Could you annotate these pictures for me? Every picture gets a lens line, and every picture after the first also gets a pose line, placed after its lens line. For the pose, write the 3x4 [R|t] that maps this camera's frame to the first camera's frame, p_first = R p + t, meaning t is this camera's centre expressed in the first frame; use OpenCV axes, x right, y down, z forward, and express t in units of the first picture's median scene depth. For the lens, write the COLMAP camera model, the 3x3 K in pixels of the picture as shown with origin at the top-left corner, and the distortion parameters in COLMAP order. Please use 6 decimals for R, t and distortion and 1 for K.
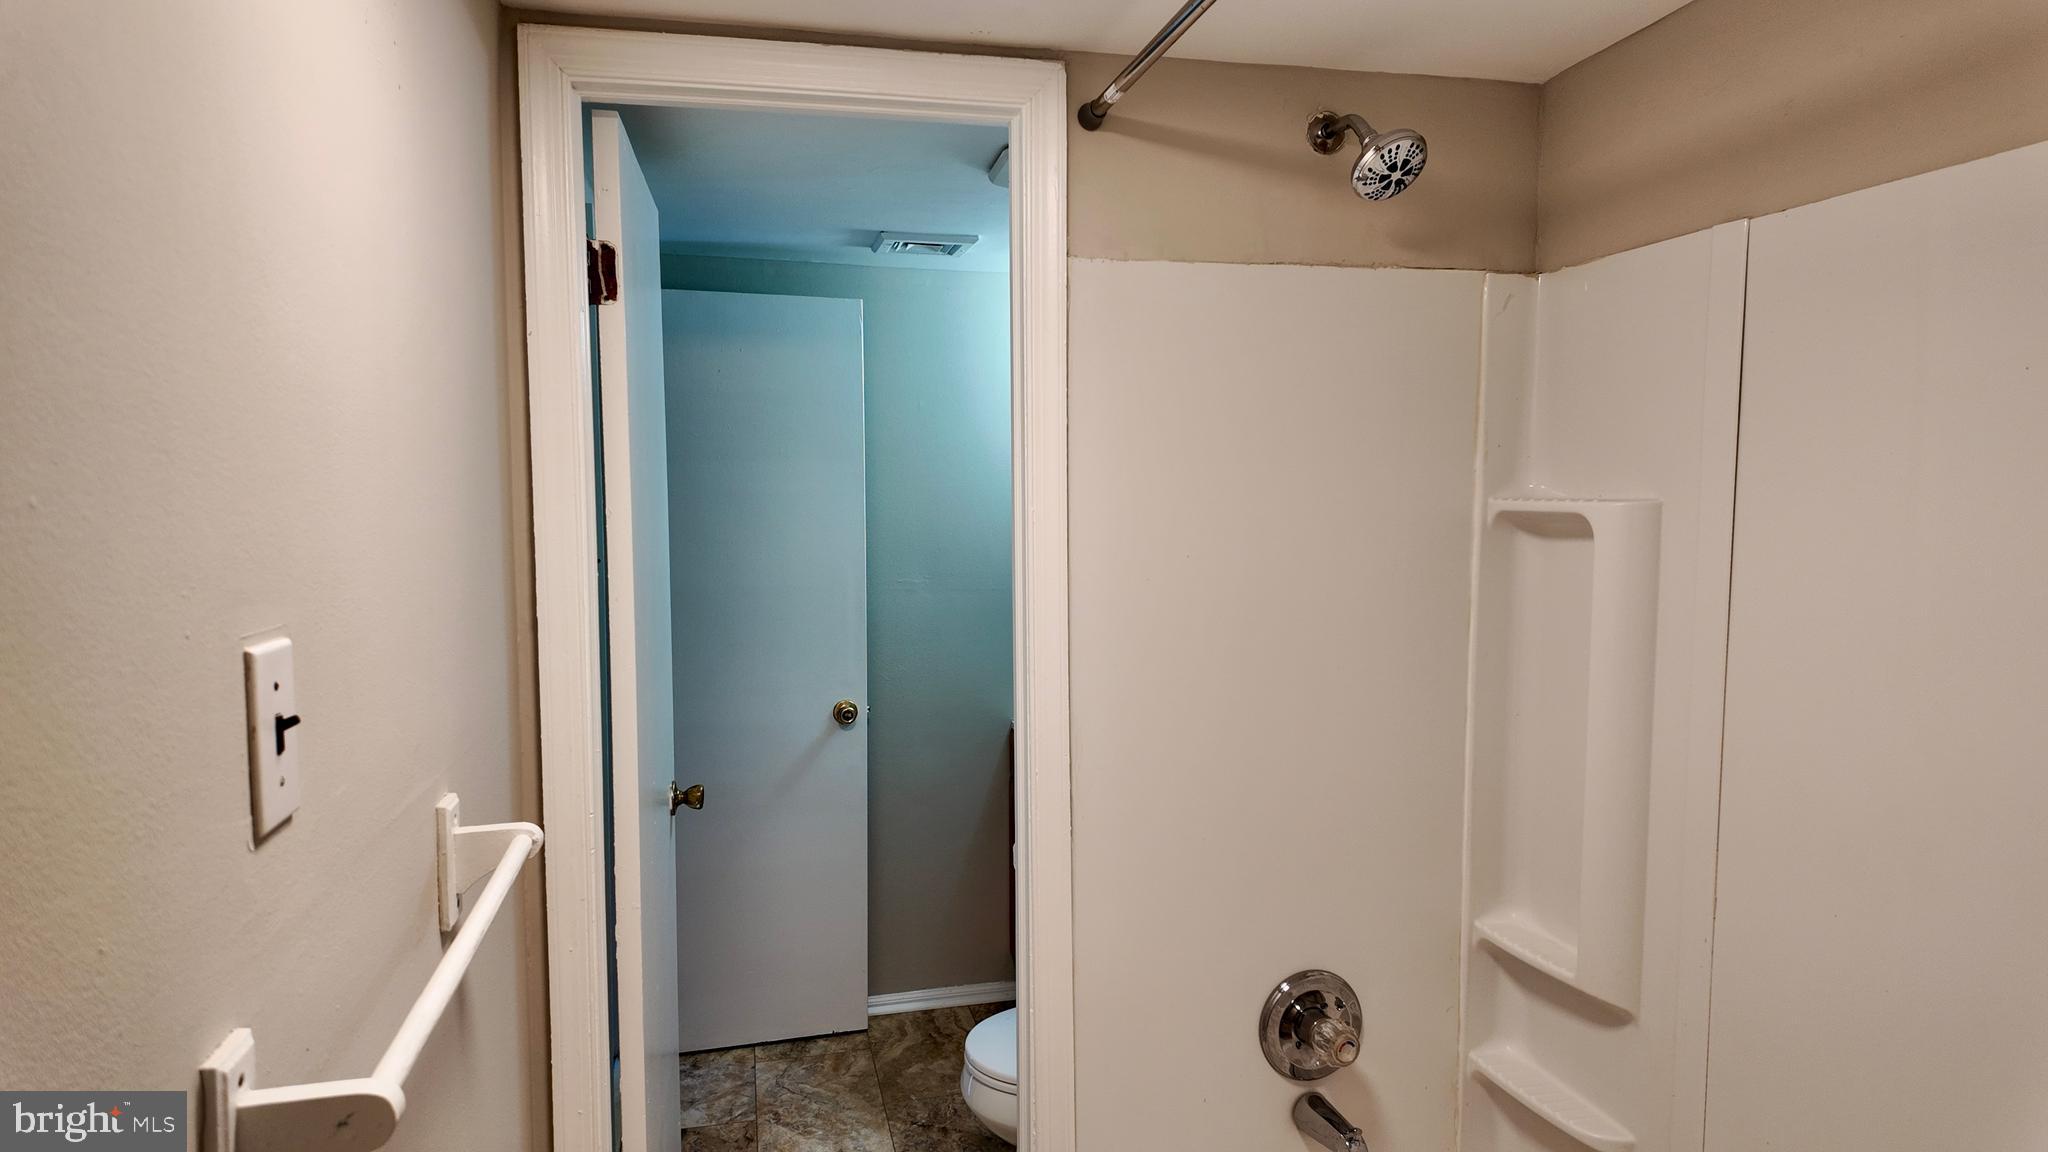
lens RADIAL K [[1183.0, 0, 1024.0], [0, 1183.0, 576.0], [0, 0, 1]] dist [0.065102, -0.089491]
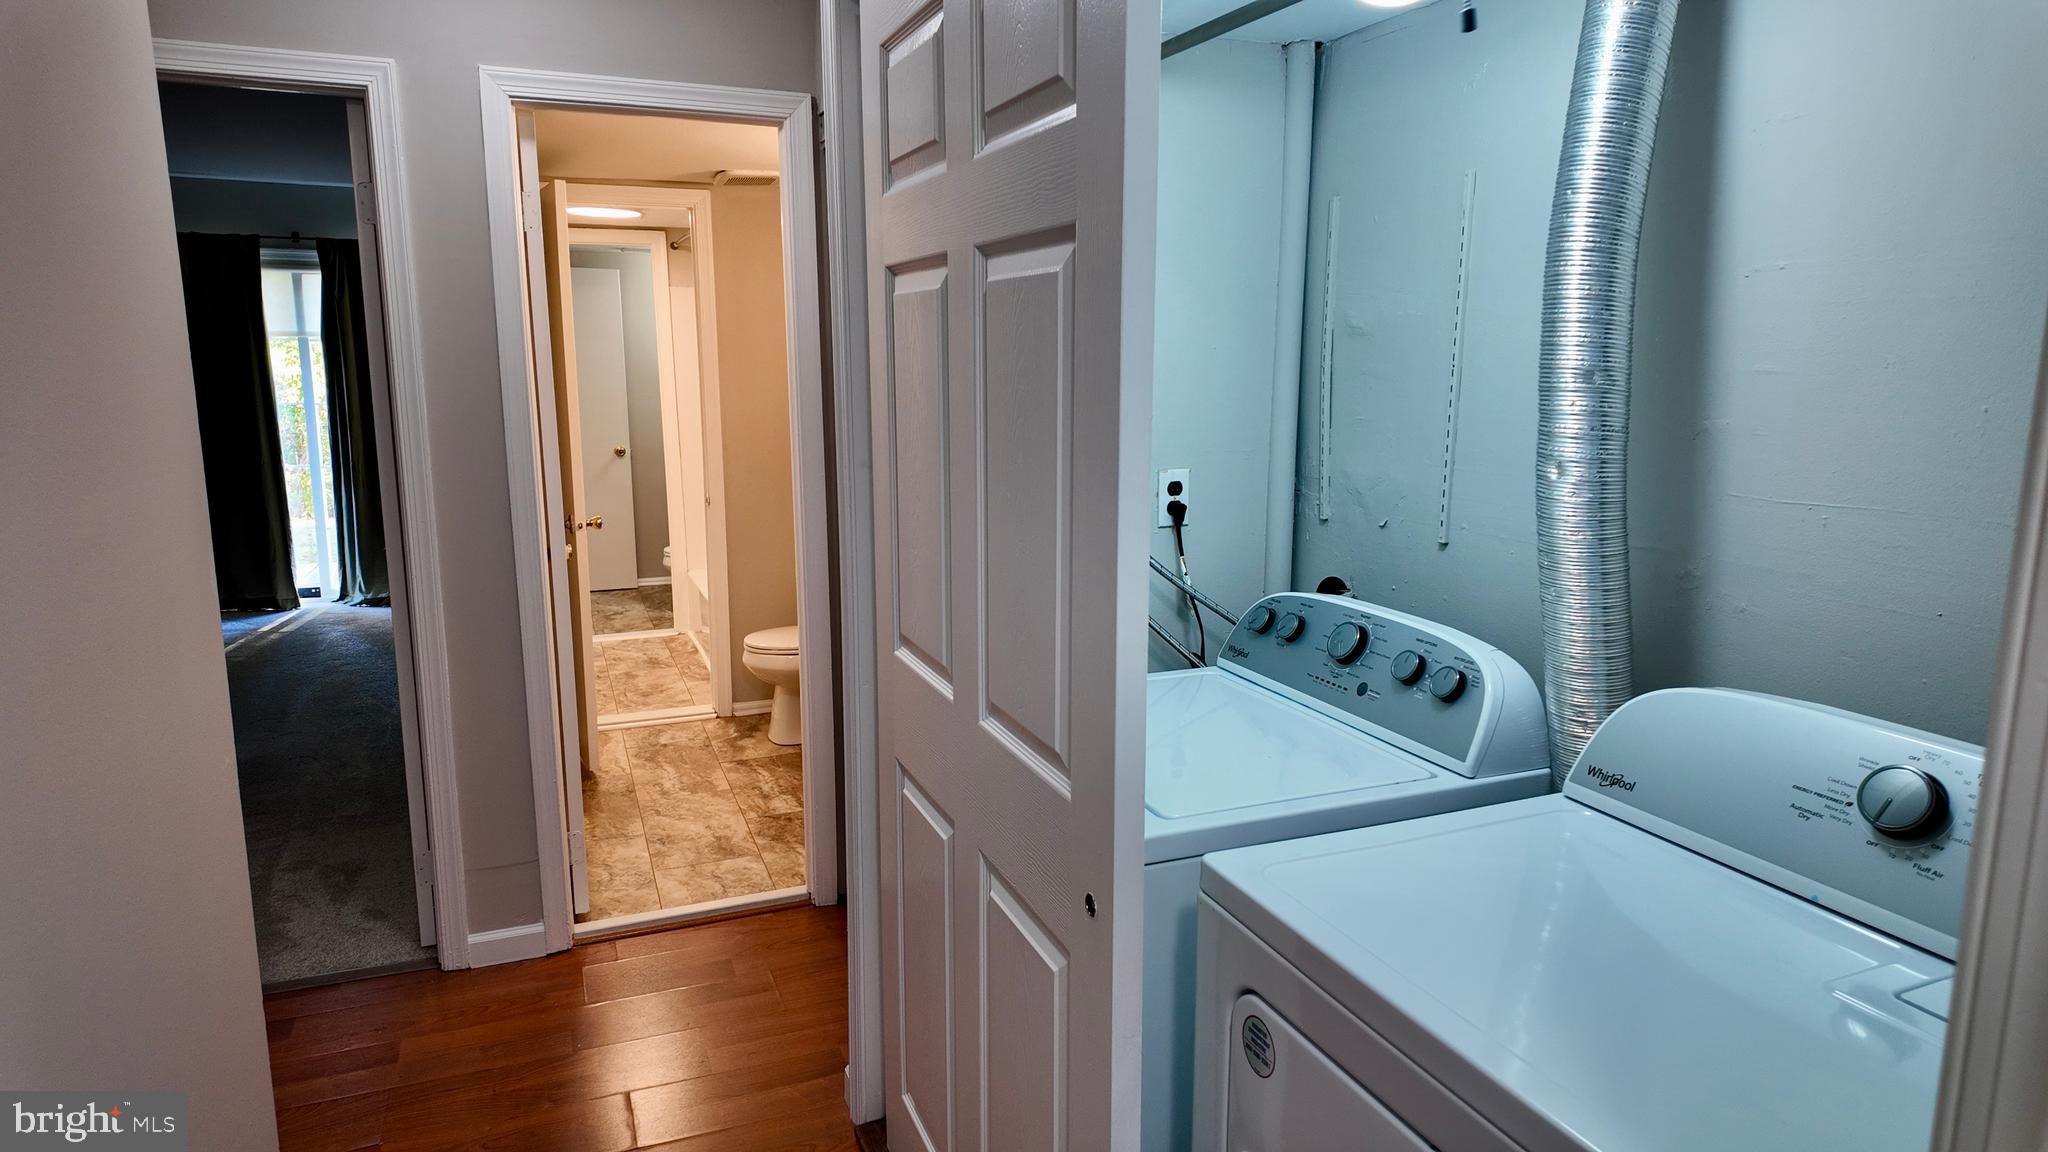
lens RADIAL K [[1187.3, 0, 1029.2], [0, 1187.3, 571.1], [0, 0, 1]] dist [0.104035, -0.124157]
pose [[0.990167, -0.030372, 0.136552, 0.329465], [0.016010, 0.994336, 0.105068, 0.116202], [-0.138970, -0.101848, 0.985045, -1.531720]]
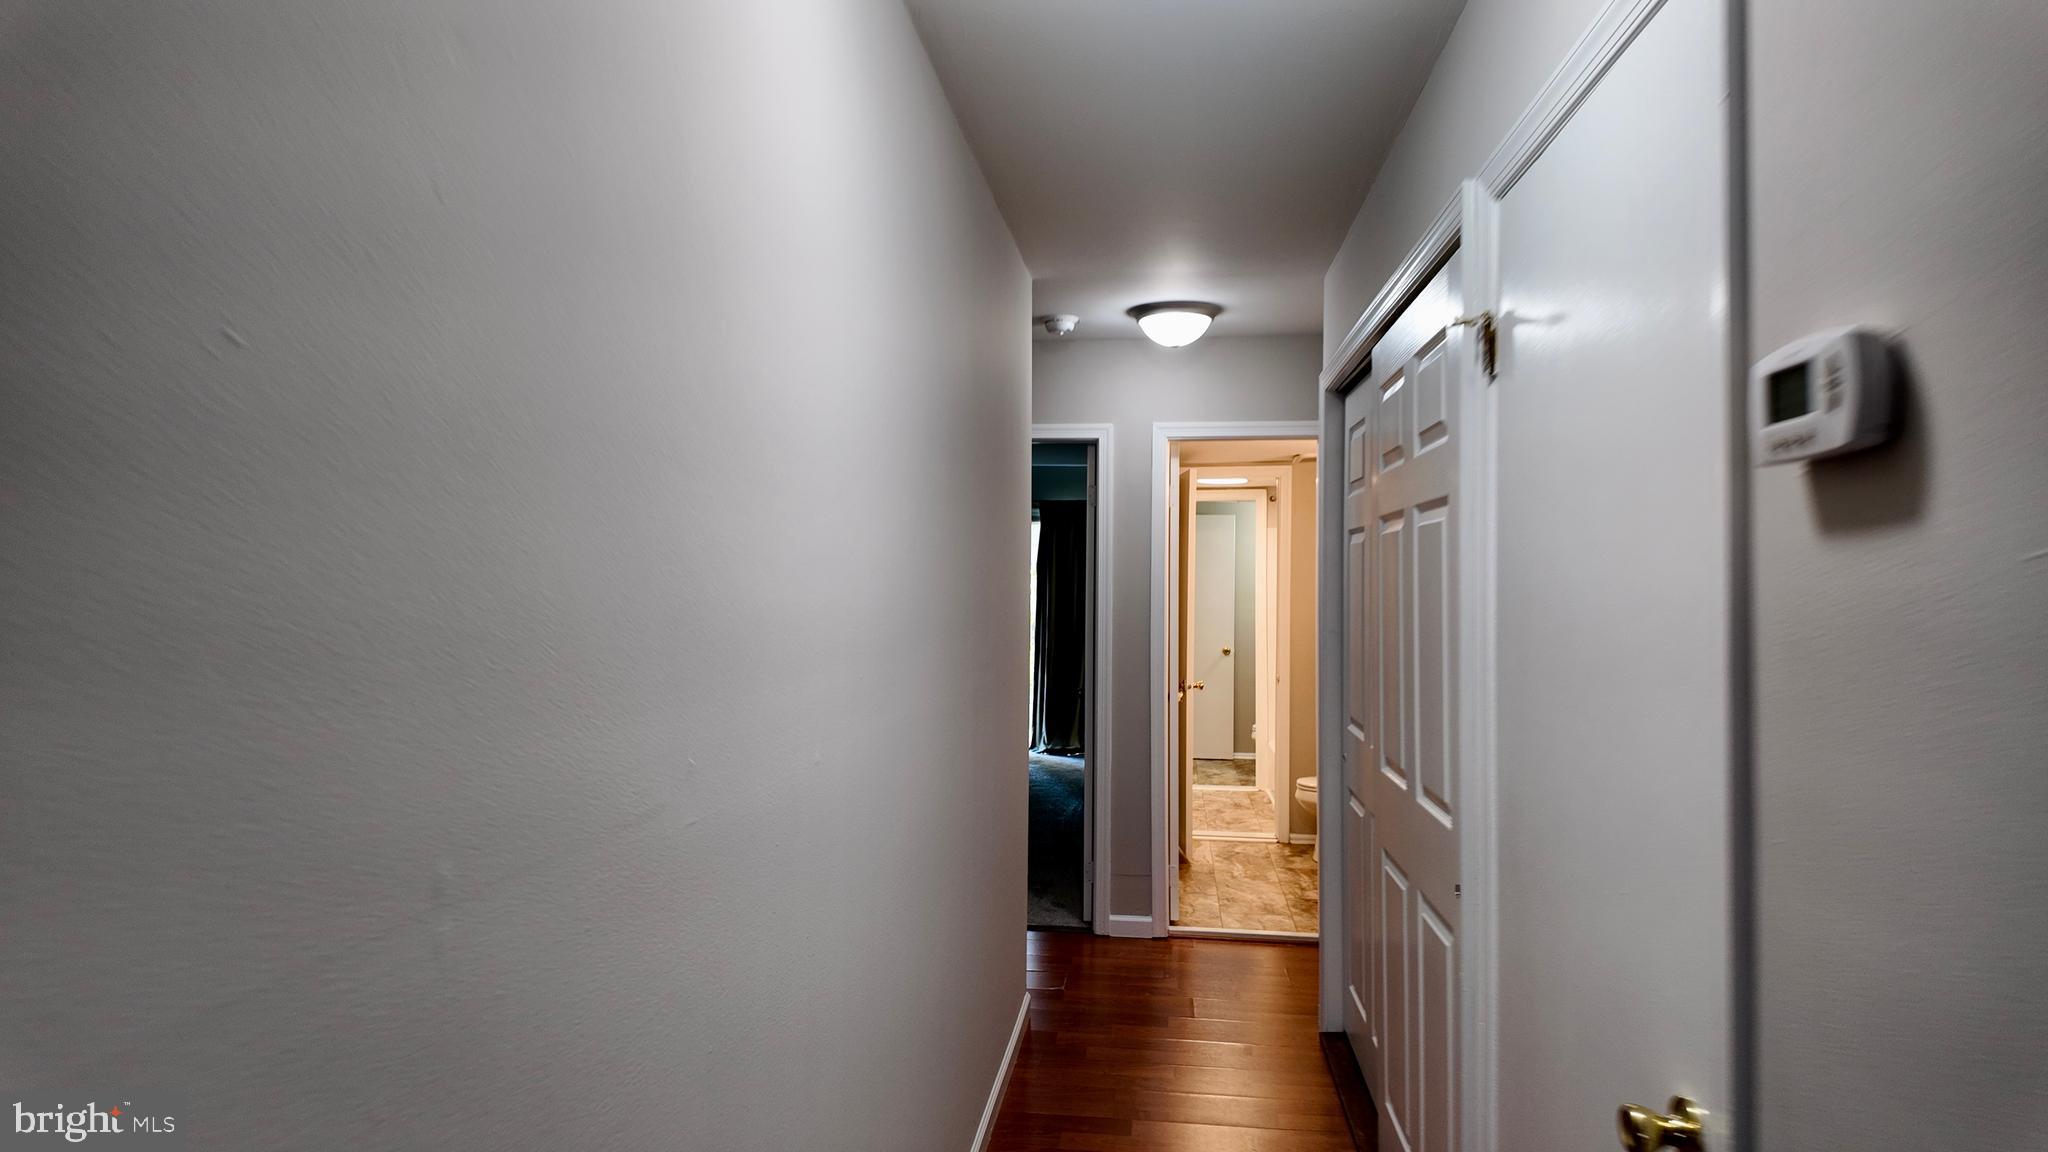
lens RADIAL K [[1183.0, 0, 1024.0], [0, 1183.0, 576.0], [0, 0, 1]] dist [0.065102, -0.089491]
pose [[0.932690, -0.007525, -0.360601, 0.478635], [-0.022274, 0.996672, -0.078411, 0.175501], [0.359991, 0.081165, 0.929419, -2.104370]]
